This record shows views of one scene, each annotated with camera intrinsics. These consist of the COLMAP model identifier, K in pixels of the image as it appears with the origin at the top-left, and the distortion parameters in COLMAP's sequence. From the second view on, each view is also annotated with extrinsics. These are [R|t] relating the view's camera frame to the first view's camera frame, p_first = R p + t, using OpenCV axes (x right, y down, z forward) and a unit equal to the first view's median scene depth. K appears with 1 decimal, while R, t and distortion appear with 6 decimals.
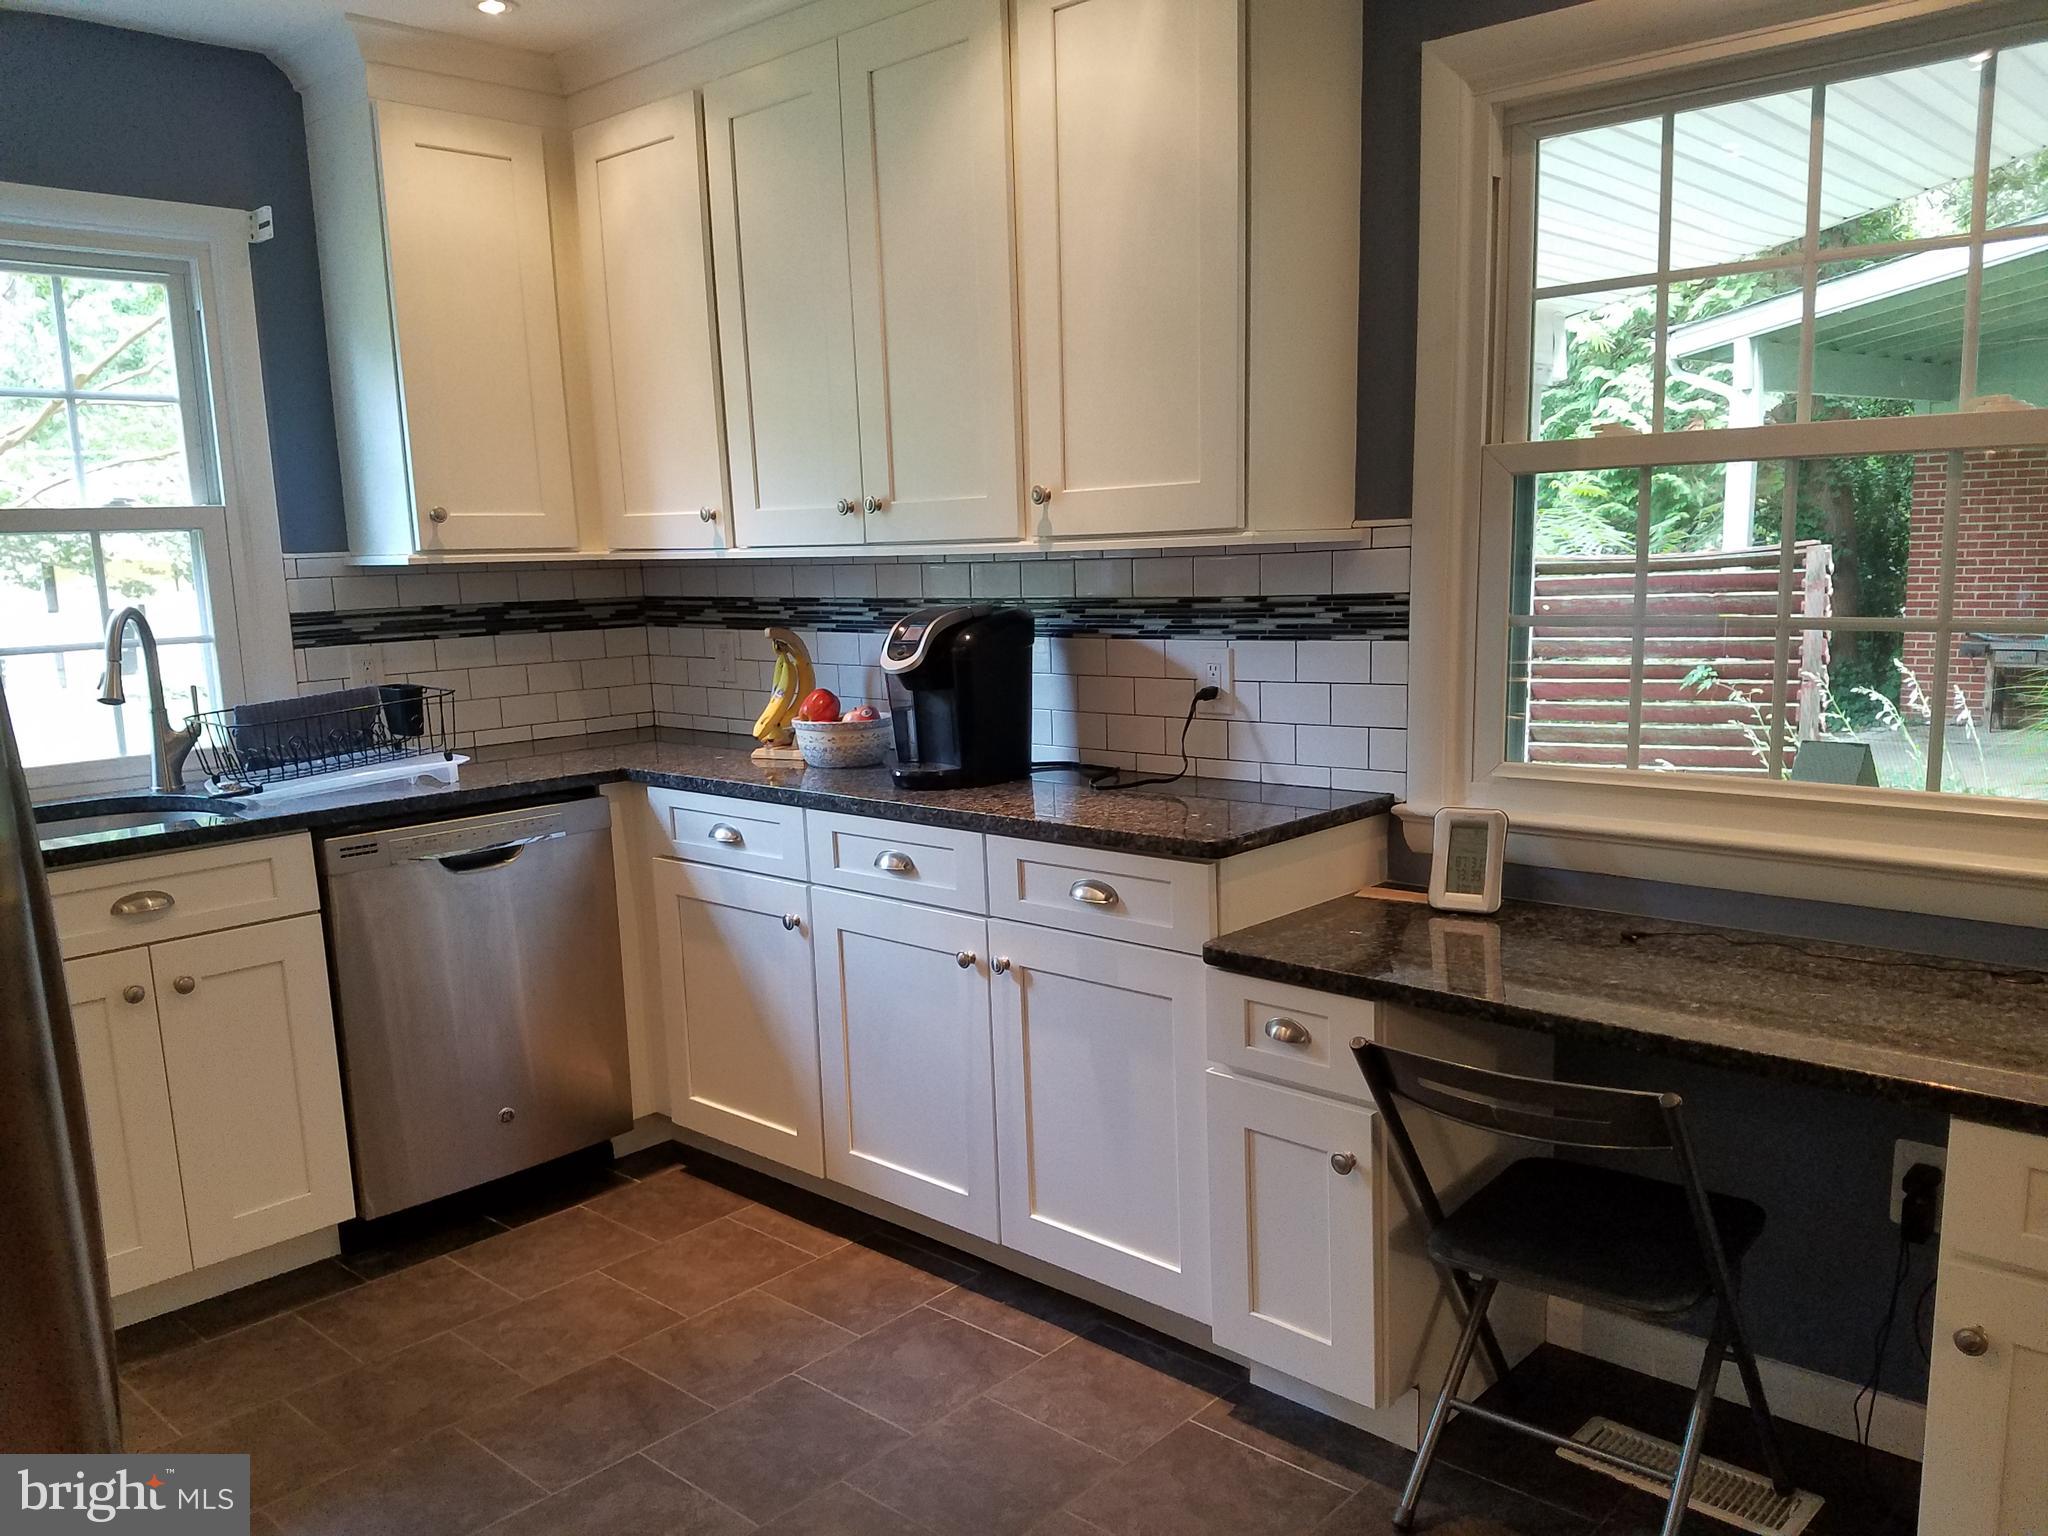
lens RADIAL K [[1594.6, 0, 1021.3], [0, 1594.6, 826.8], [0, 0, 1]] dist [0.218583, -0.353400]
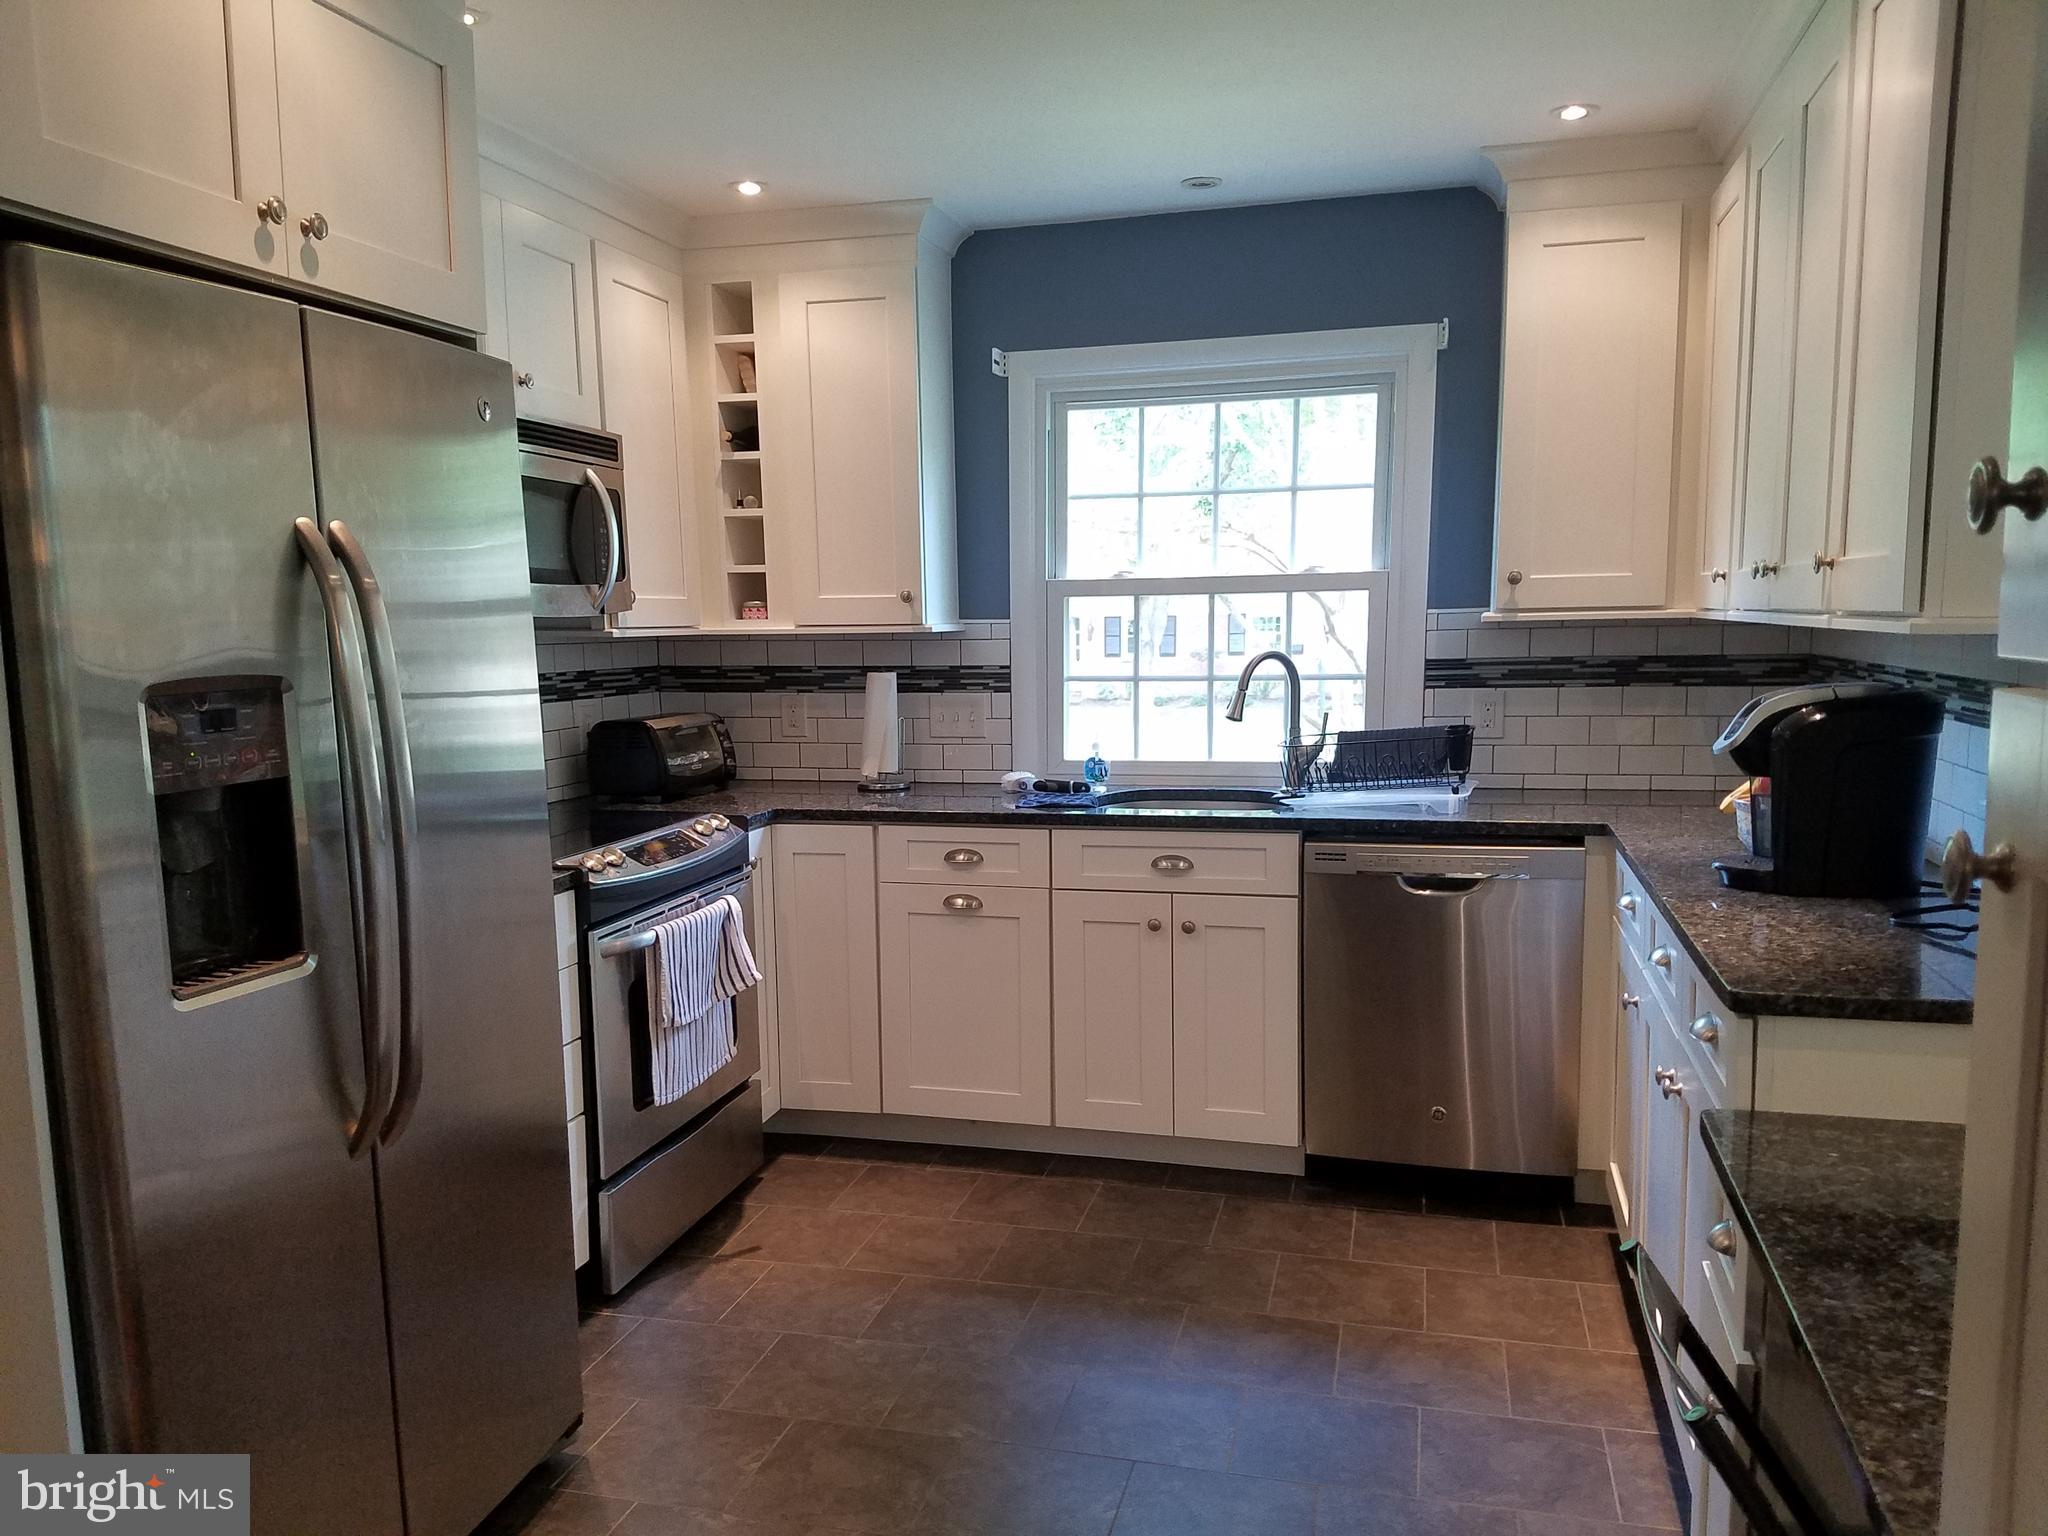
lens RADIAL K [[1594.6, 0, 1021.3], [0, 1594.6, 826.8], [0, 0, 1]] dist [0.218583, -0.353400]
pose [[0.475527, 0.146077, -0.867488, 0.491227], [-0.157895, 0.984275, 0.079190, -0.060263], [0.865415, 0.099315, 0.491114, 0.188648]]
